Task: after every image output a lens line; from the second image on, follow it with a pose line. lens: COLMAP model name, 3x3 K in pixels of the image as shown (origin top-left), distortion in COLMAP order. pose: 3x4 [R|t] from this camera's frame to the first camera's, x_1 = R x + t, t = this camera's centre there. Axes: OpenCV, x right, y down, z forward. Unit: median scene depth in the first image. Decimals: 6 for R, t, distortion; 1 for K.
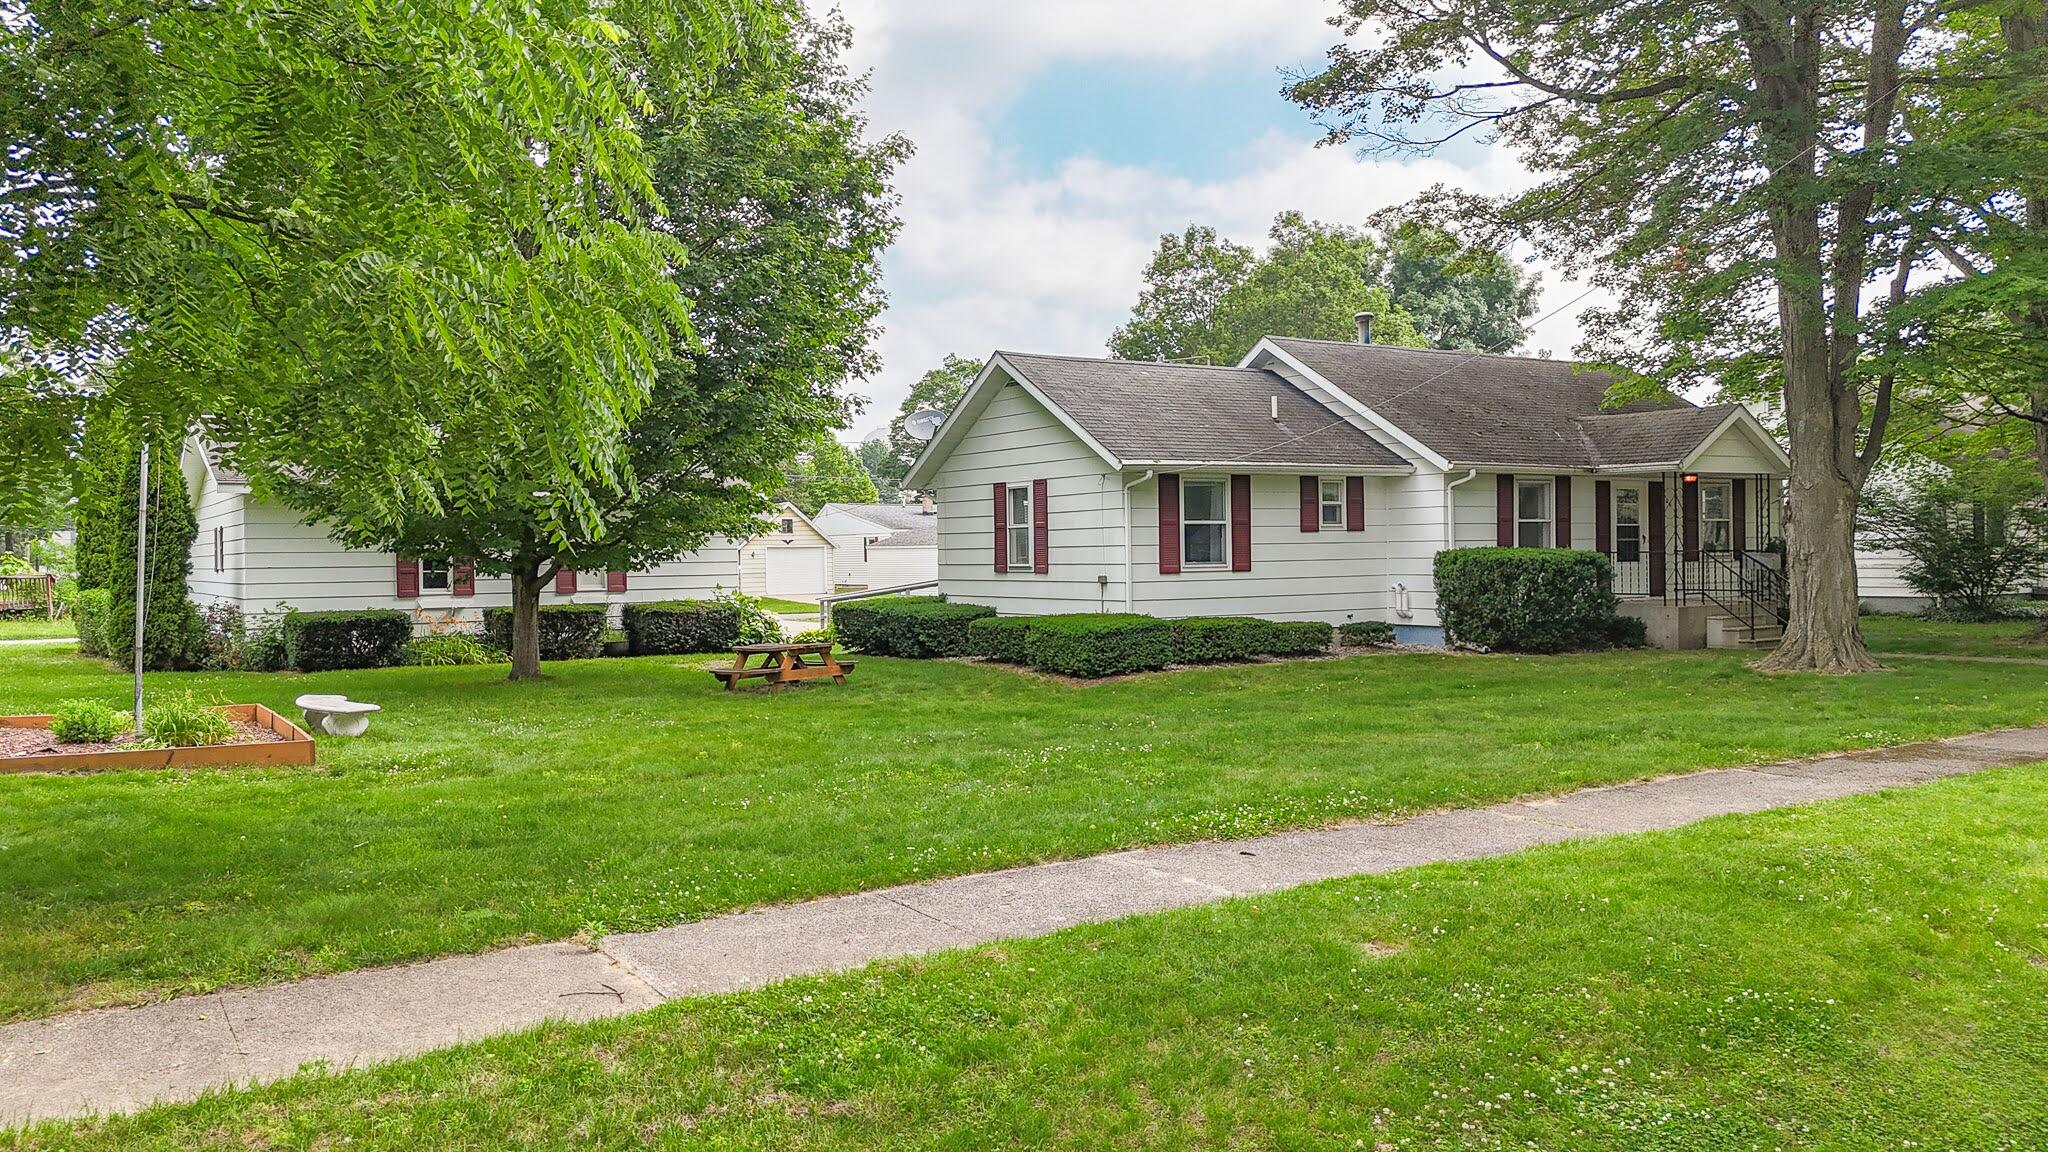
lens RADIAL K [[1586.3, 0, 999.6], [0, 1586.3, 565.5], [0, 0, 1]] dist [0.106910, -0.108041]
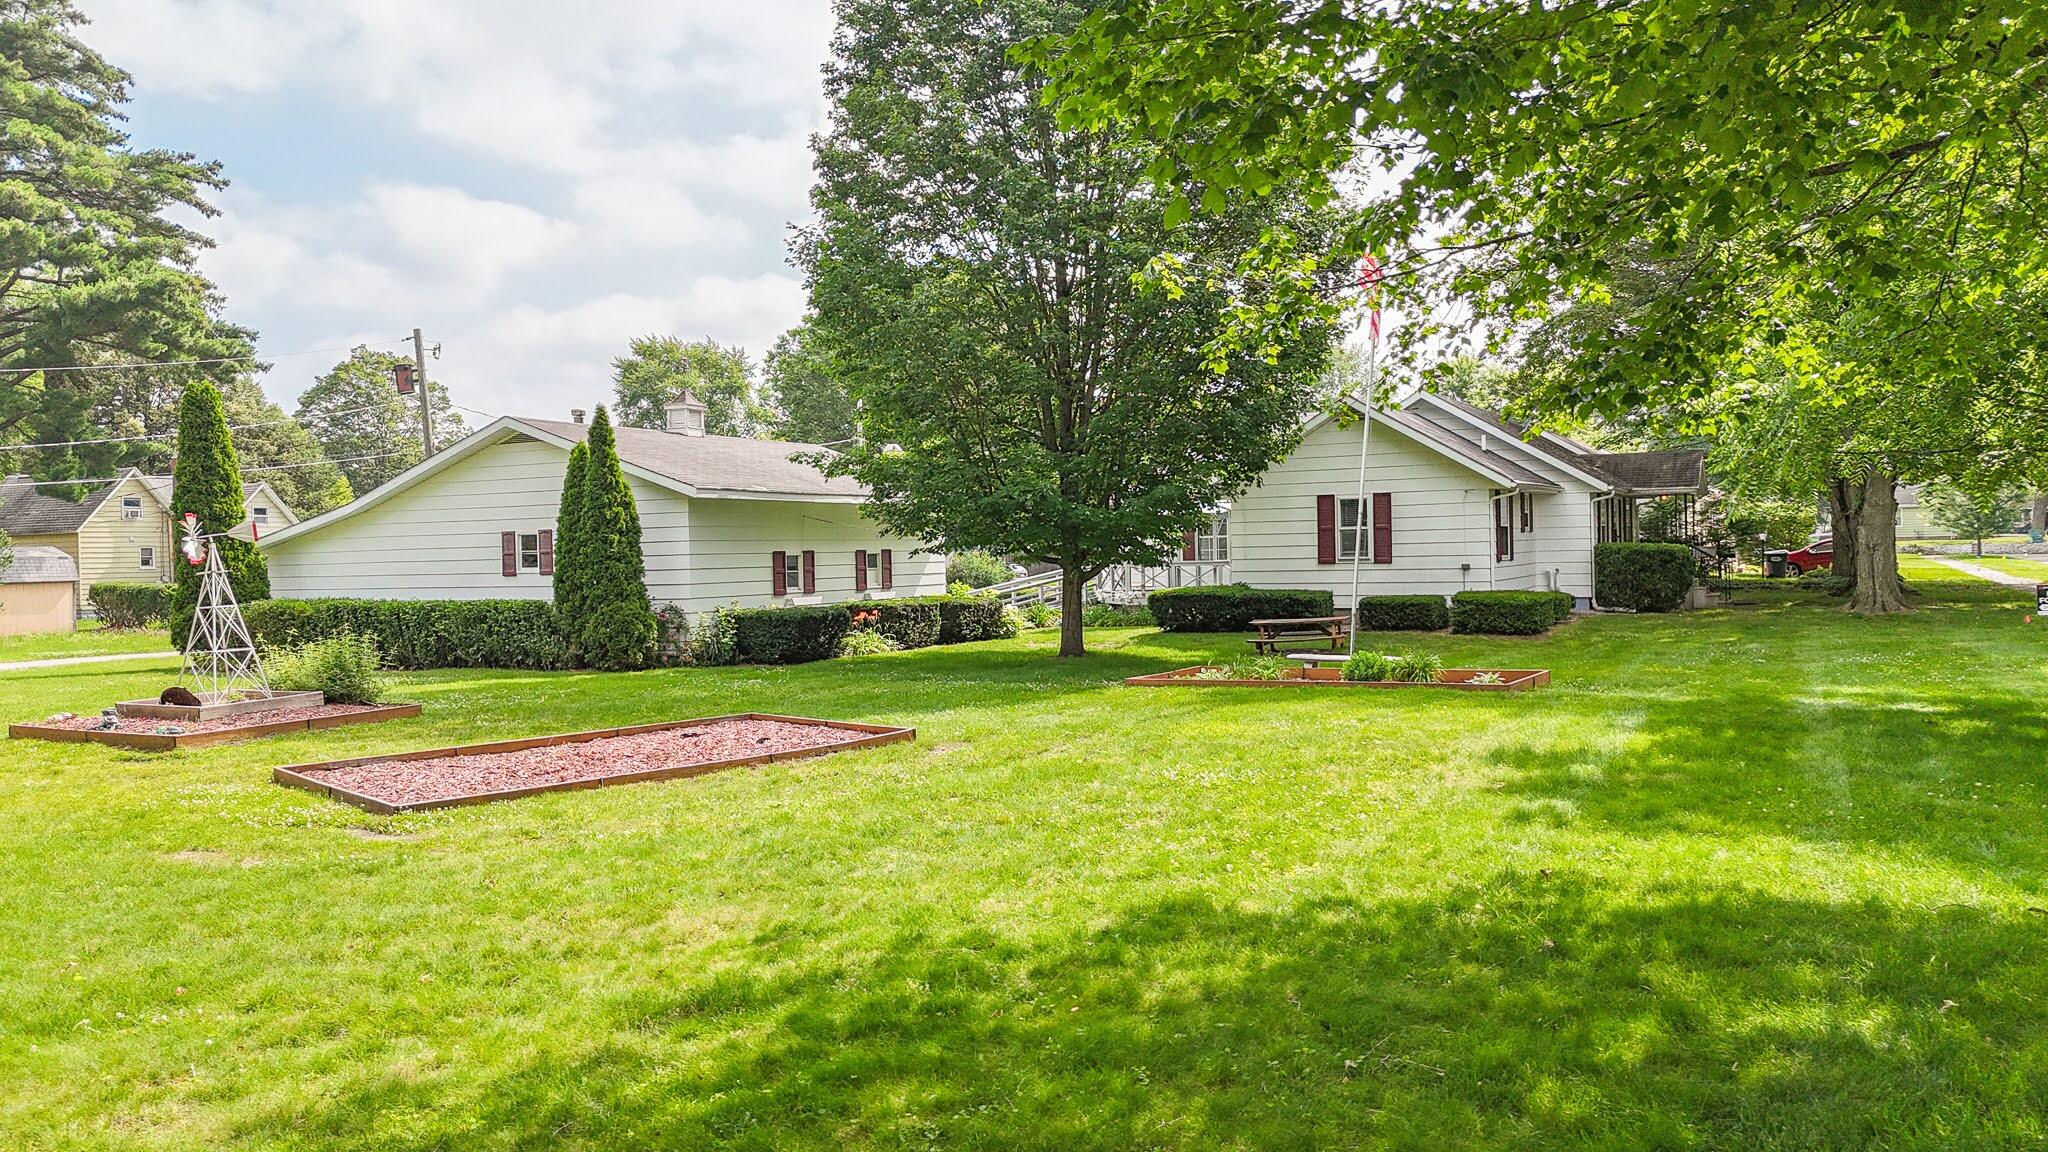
lens RADIAL K [[1586.3, 0, 999.6], [0, 1586.3, 565.5], [0, 0, 1]] dist [0.106910, -0.108041]
pose [[0.862113, -0.011379, 0.506589, -0.900586], [0.013630, 0.999907, -0.000737, 0.003115], [-0.506533, 0.007540, 0.862188, 0.012565]]
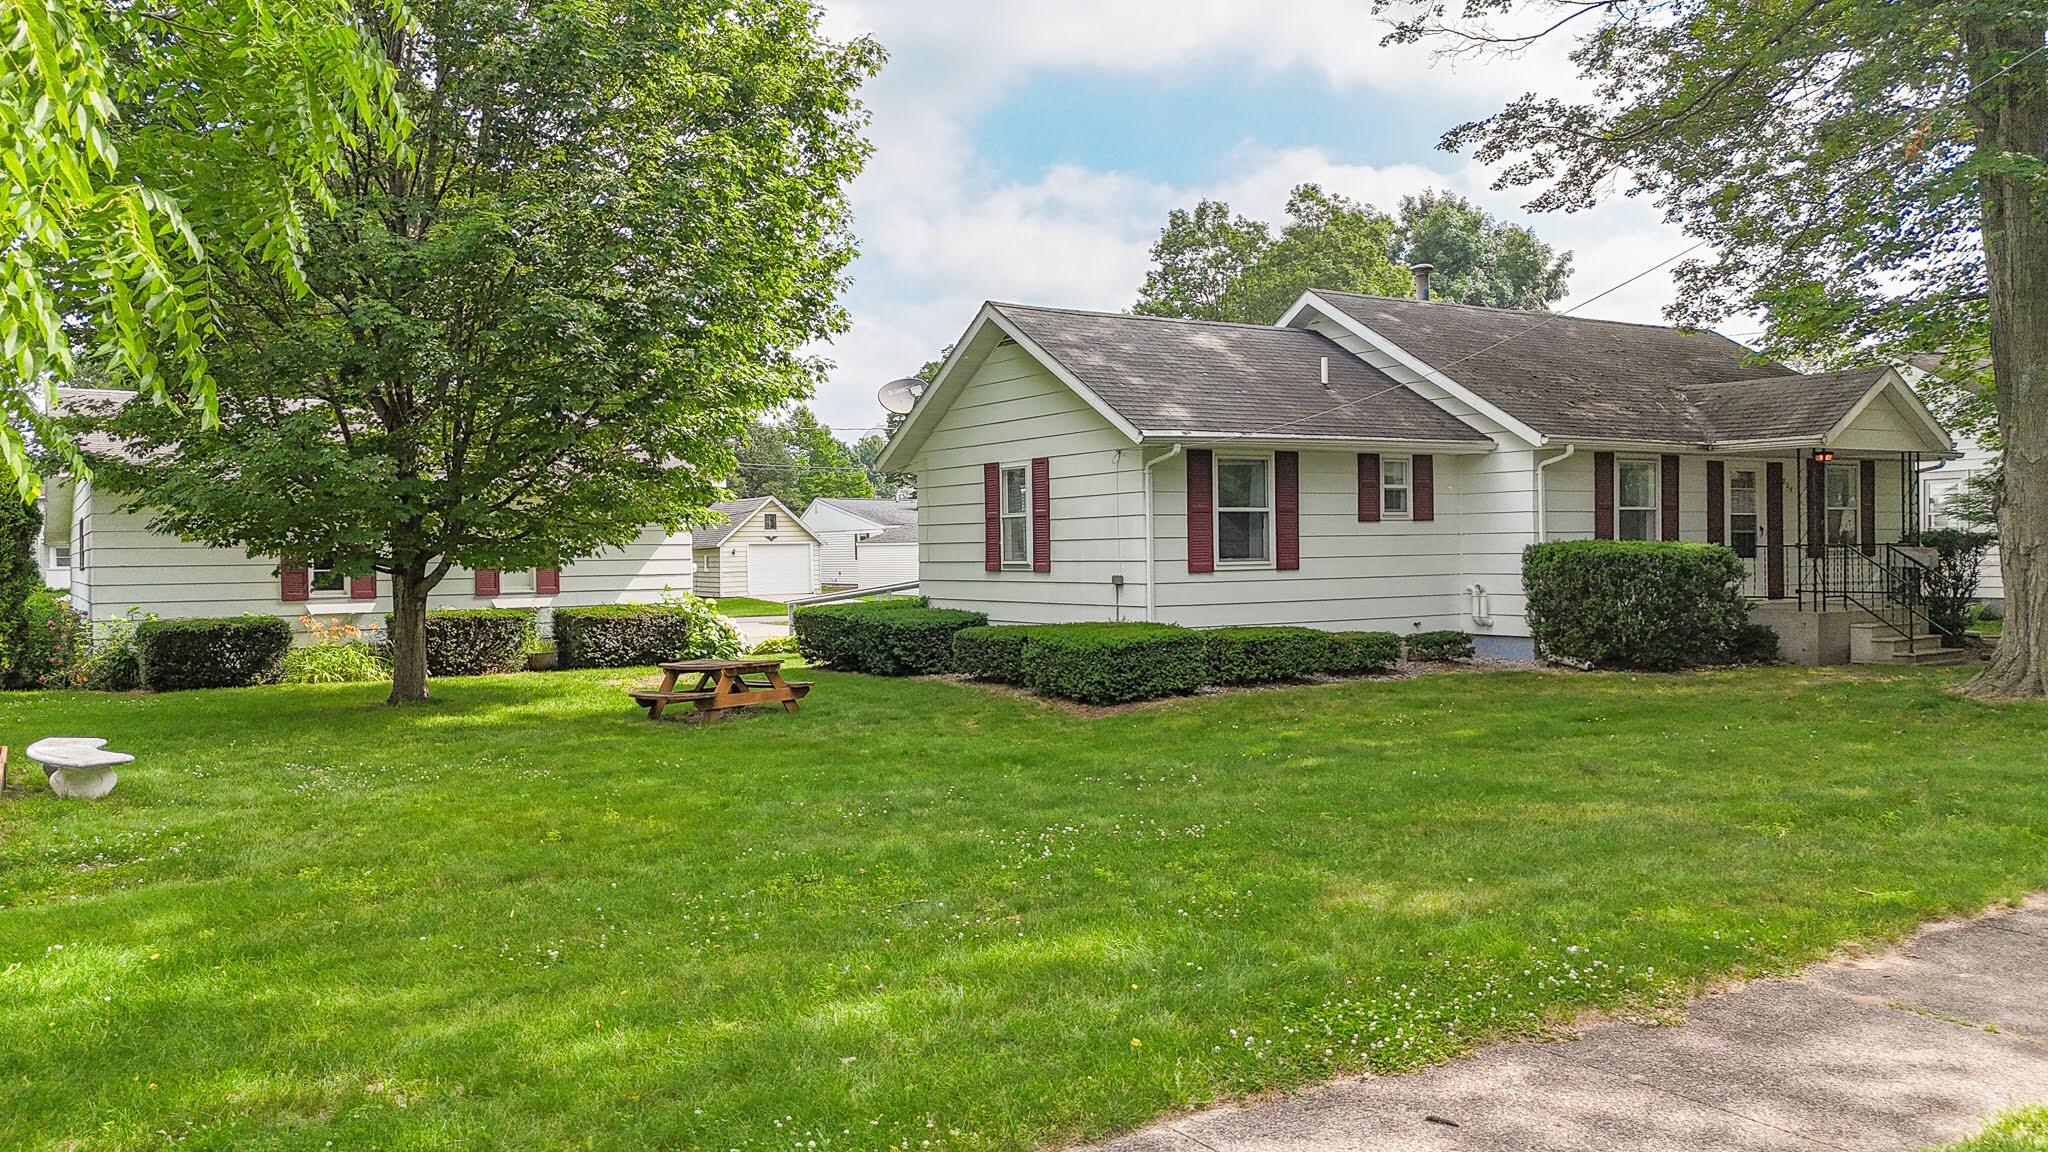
lens RADIAL K [[1586.3, 0, 999.6], [0, 1586.3, 565.5], [0, 0, 1]] dist [0.106910, -0.108041]
pose [[0.999999, -0.000810, -0.000769, 0.004855], [0.000811, 0.999999, 0.001276, 0.000217], [0.000768, -0.001276, 0.999999, 0.173065]]
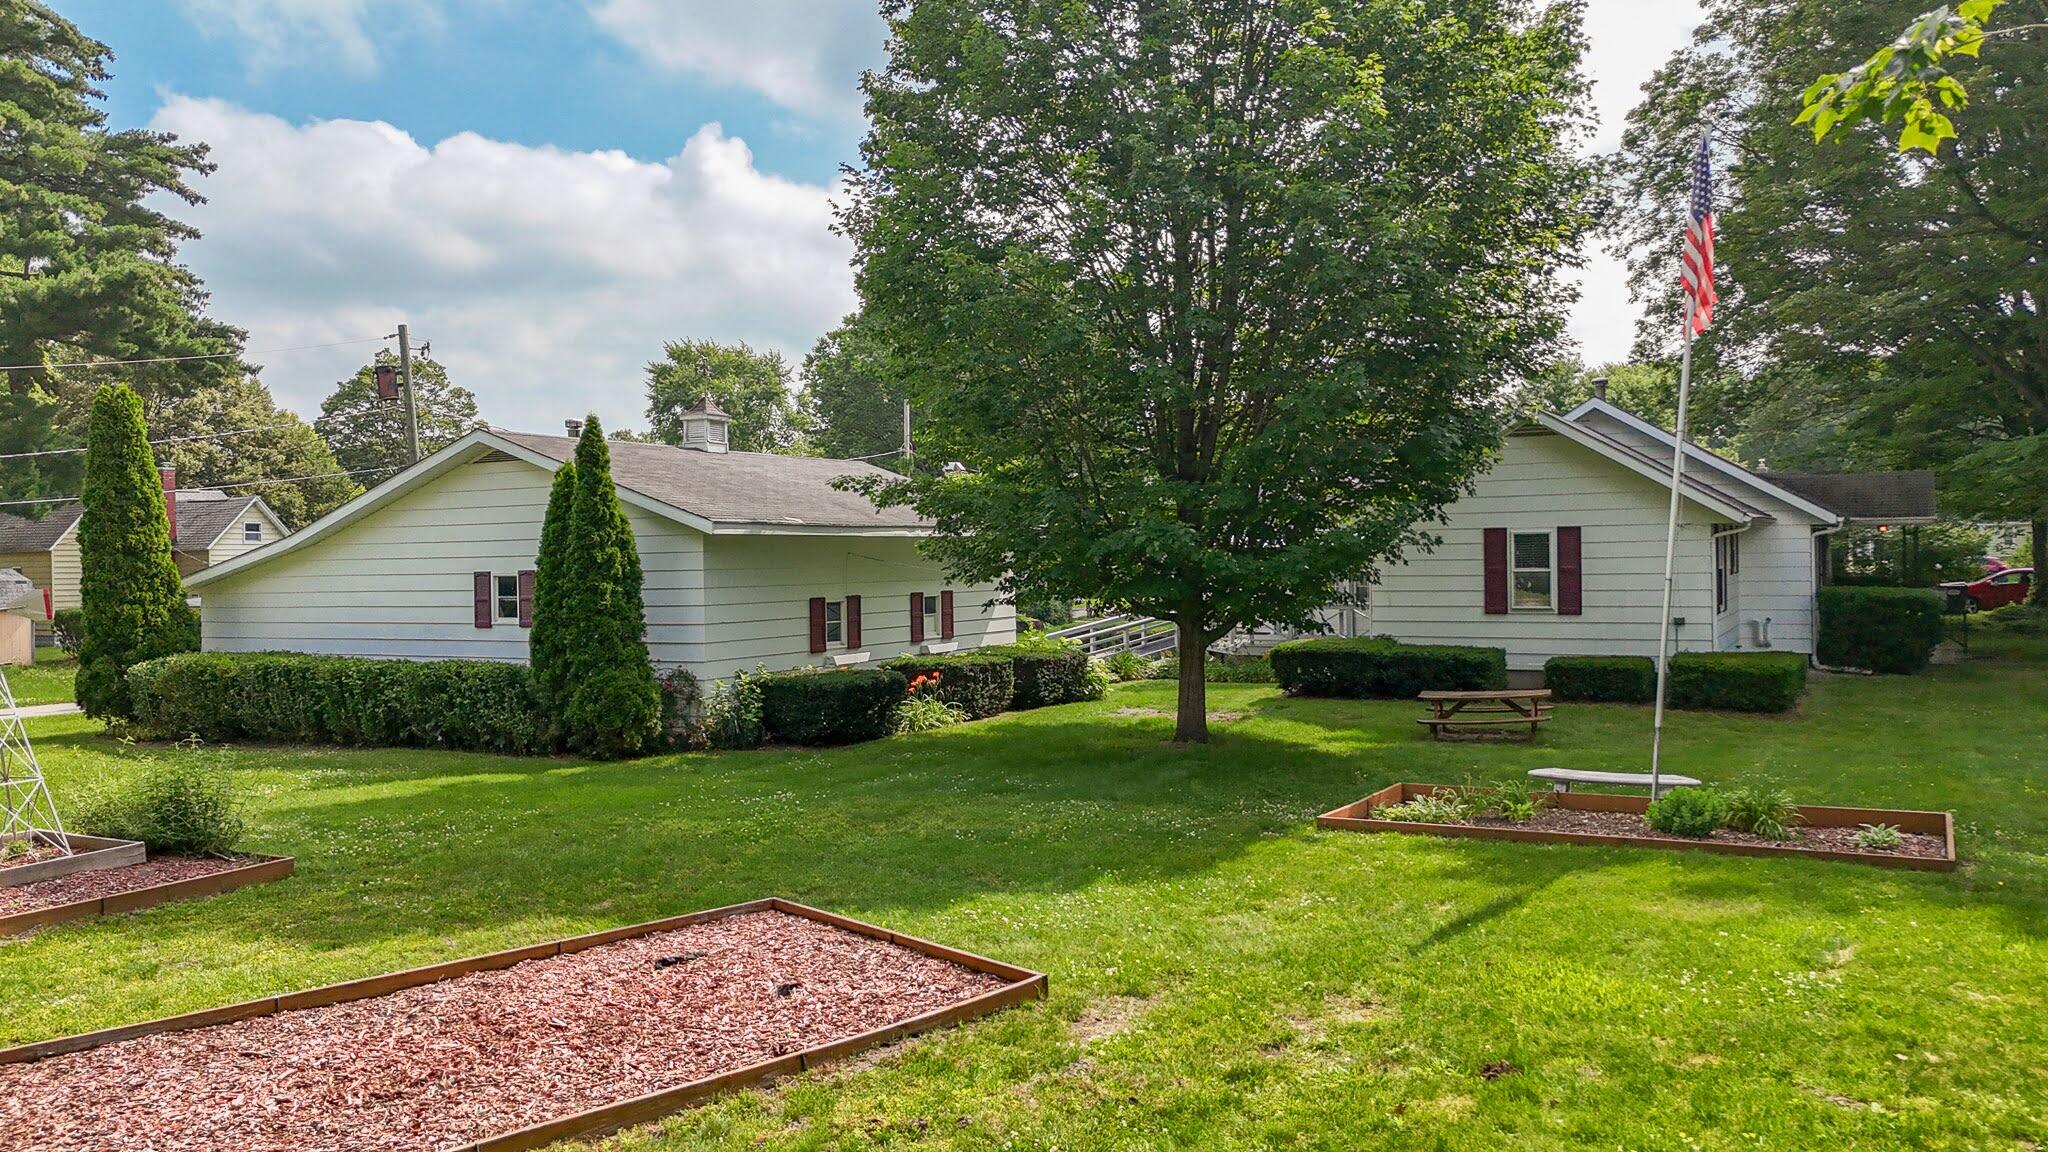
lens RADIAL K [[1586.3, 0, 999.6], [0, 1586.3, 565.5], [0, 0, 1]] dist [0.106910, -0.108041]
pose [[0.873606, -0.004956, 0.486609, -0.806030], [0.008424, 0.999952, -0.004939, -0.025302], [-0.486561, 0.008414, 0.873606, 0.241152]]
